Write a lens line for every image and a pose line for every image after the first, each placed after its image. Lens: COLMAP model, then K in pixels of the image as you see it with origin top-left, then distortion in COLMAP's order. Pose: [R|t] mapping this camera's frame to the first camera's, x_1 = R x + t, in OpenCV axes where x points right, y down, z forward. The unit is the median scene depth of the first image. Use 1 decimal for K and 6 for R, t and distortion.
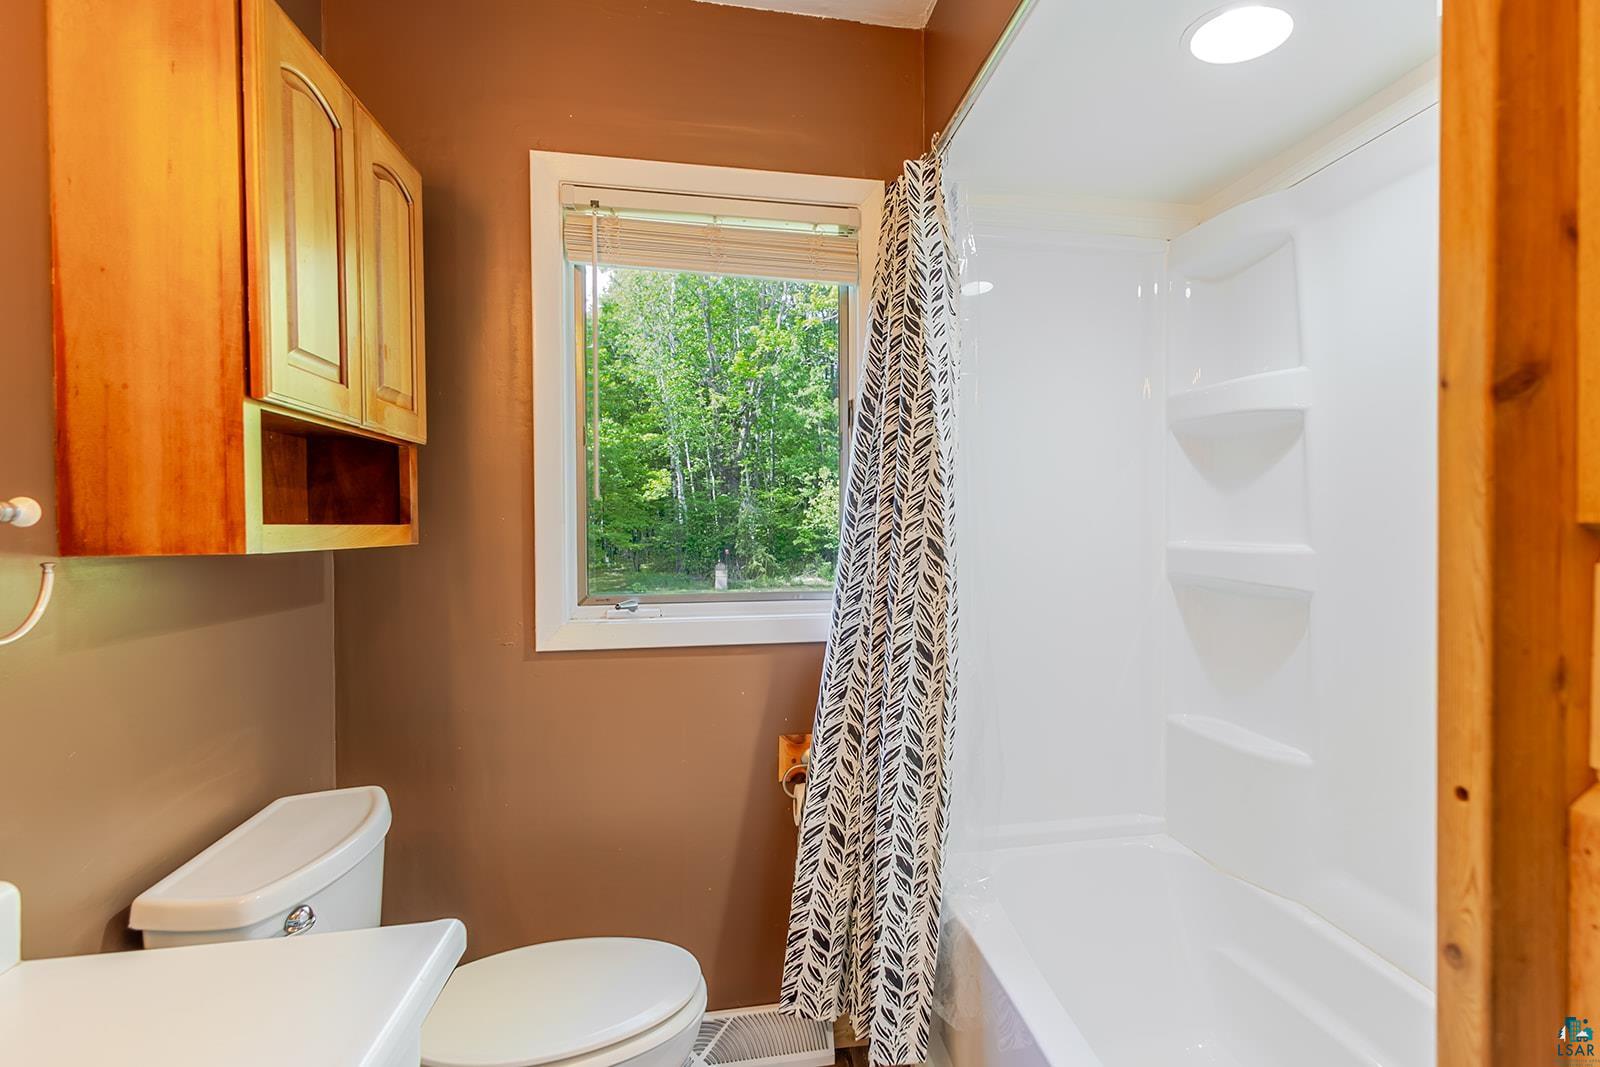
lens RADIAL K [[632.2, 0, 803.8], [0, 632.2, 527.0], [0, 0, 1]] dist [0.009754, -0.000122]
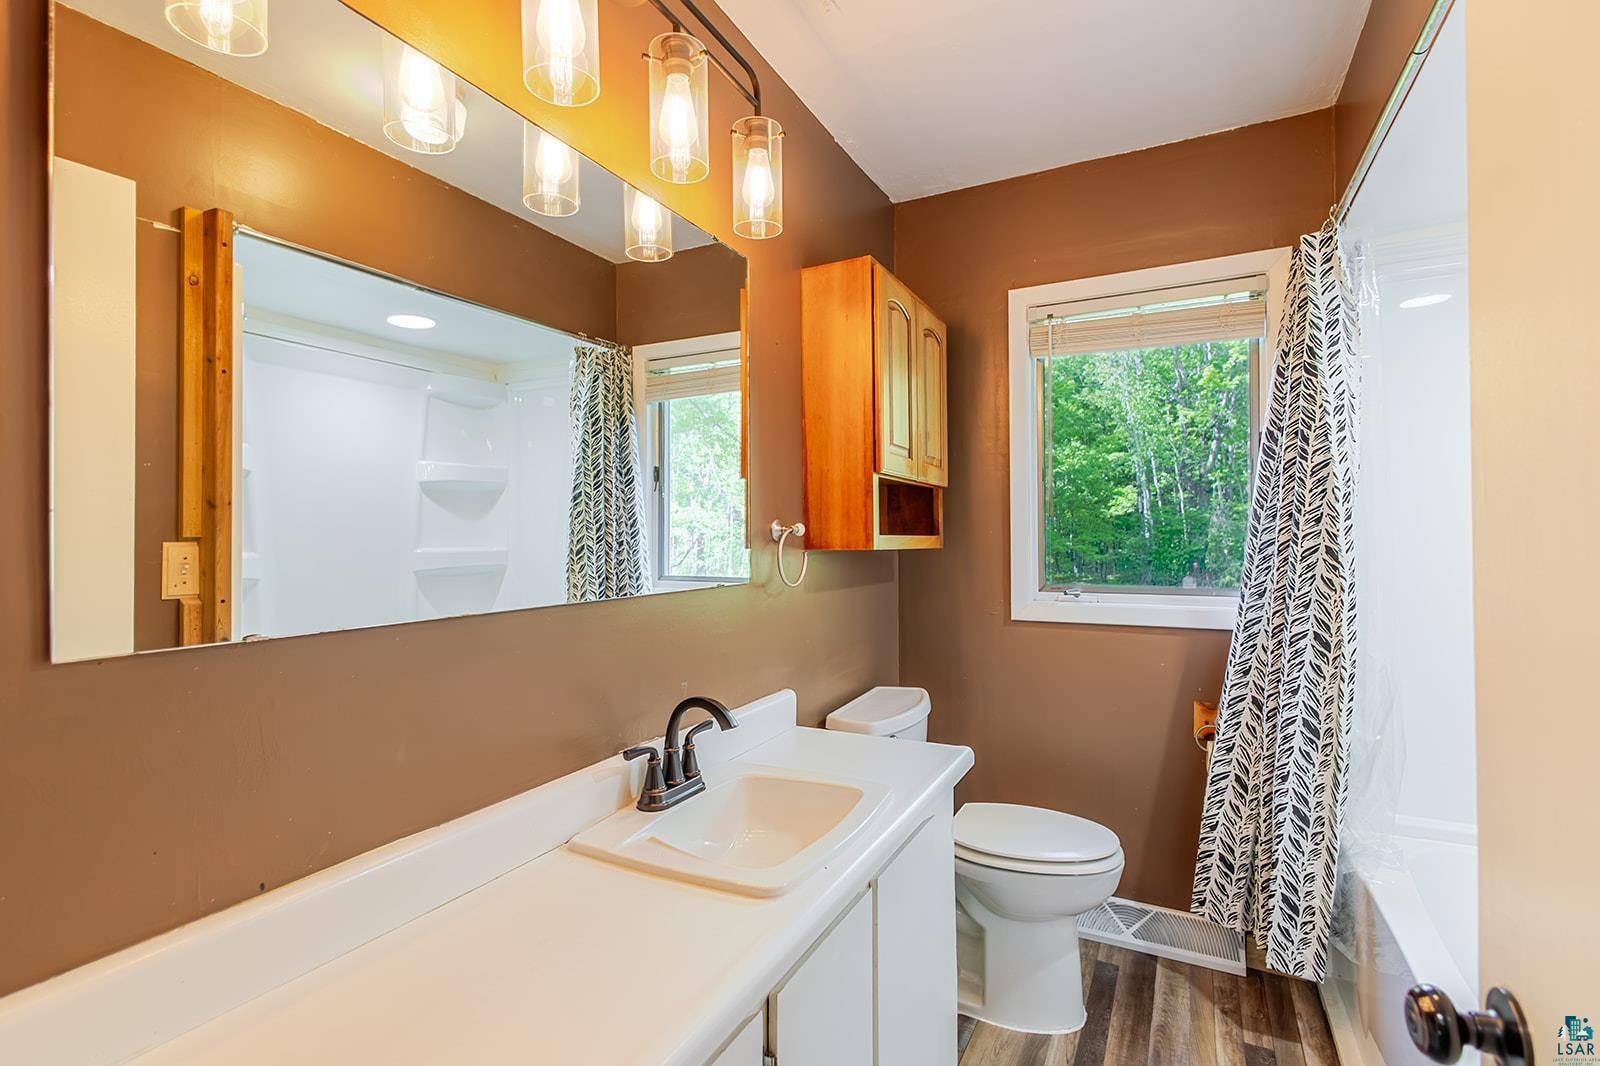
lens RADIAL K [[740.5, 0, 804.5], [0, 740.5, 532.7], [0, 0, 1]] dist [0.006268, 0.000236]
pose [[0.777870, -0.005515, -0.628402, 0.310181], [-0.004786, 0.999880, -0.014701, 0.017654], [0.628408, 0.014443, 0.777750, -0.698779]]
